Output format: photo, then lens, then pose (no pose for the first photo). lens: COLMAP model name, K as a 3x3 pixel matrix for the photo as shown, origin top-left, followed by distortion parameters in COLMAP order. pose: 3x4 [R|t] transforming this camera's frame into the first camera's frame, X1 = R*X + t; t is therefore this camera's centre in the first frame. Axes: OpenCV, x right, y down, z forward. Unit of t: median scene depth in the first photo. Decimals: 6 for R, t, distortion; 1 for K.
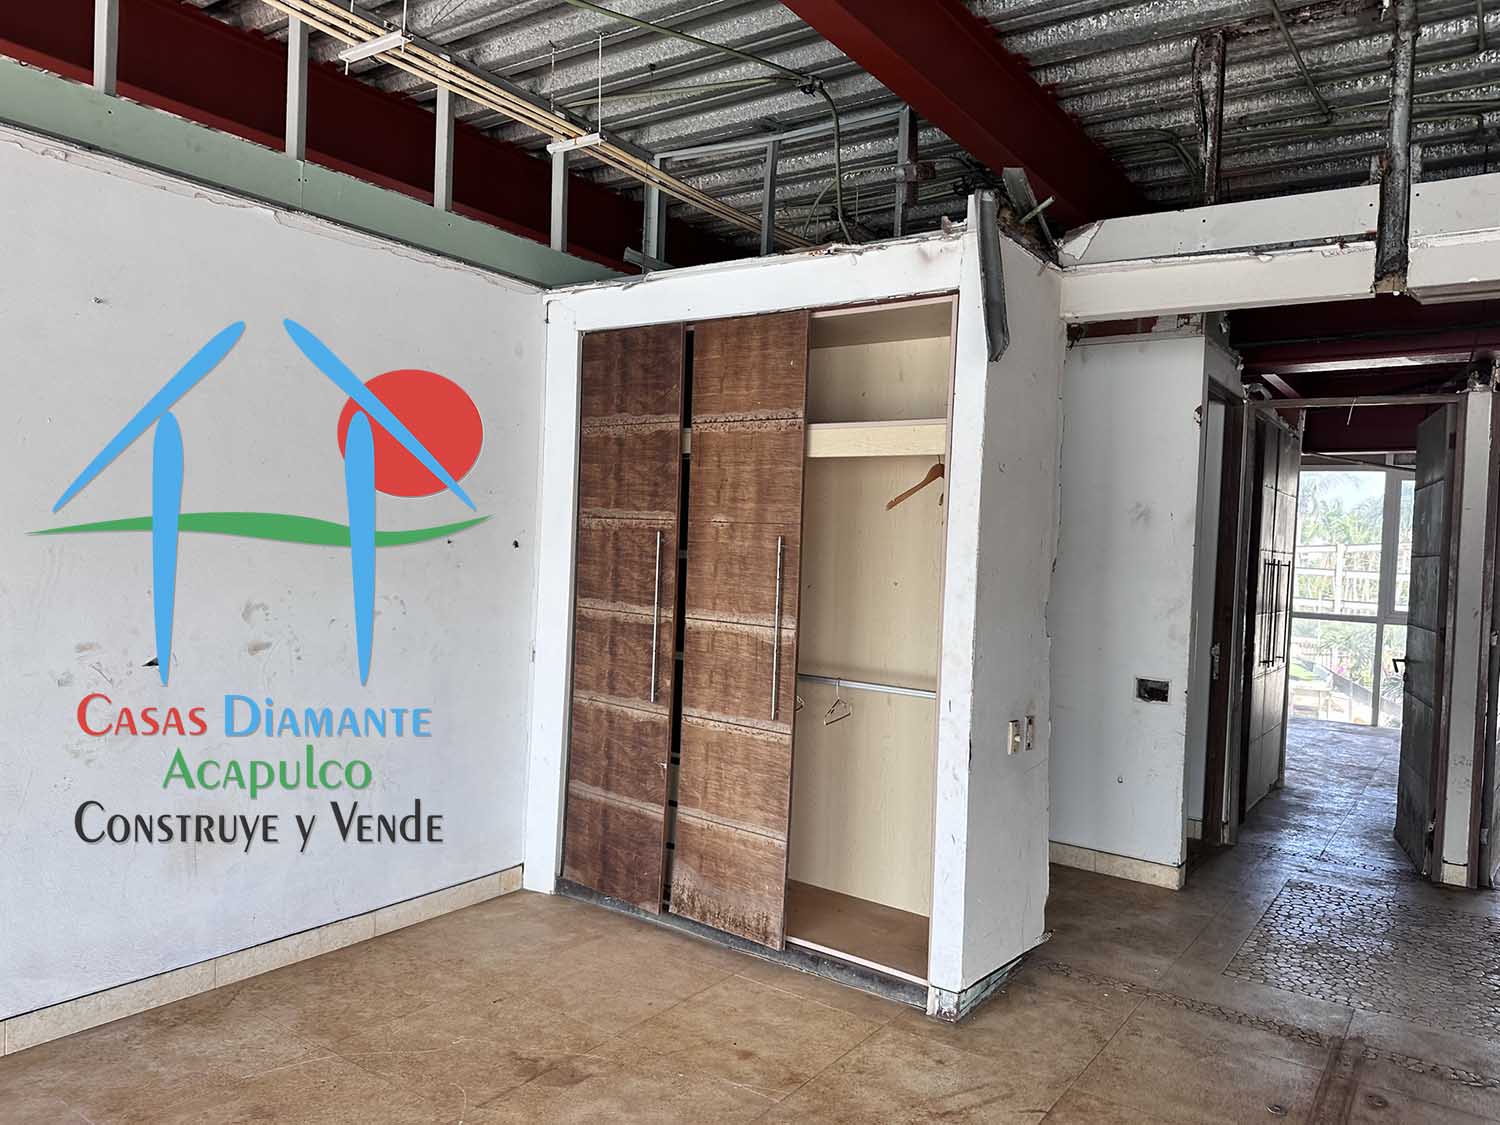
lens RADIAL K [[1027.1, 0, 767.2], [0, 1027.1, 565.0], [0, 0, 1]] dist [0.106186, -0.154869]
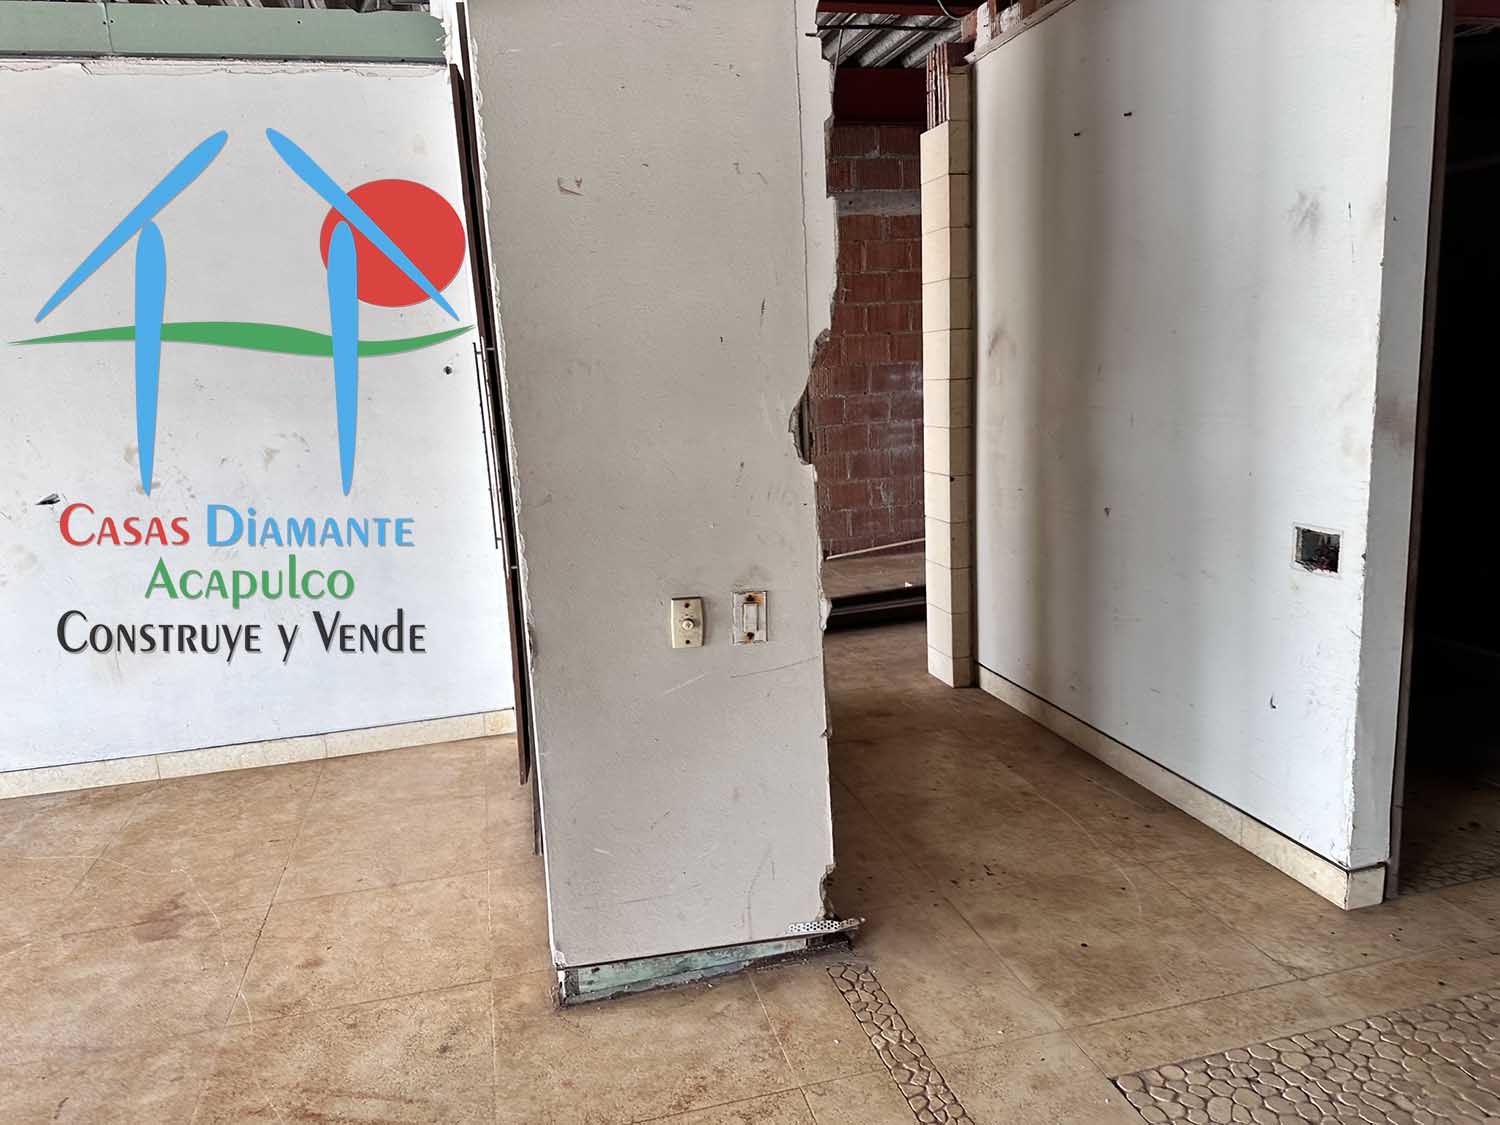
lens RADIAL K [[1049.2, 0, 750.0], [0, 1049.2, 562.5], [0, 0, 1]] dist [0.033017, -0.034291]
pose [[0.759282, 0.041058, -0.649465, 0.683363], [0.066389, 0.987913, 0.140070, 0.041951], [0.647366, -0.149470, 0.747379, 0.545679]]
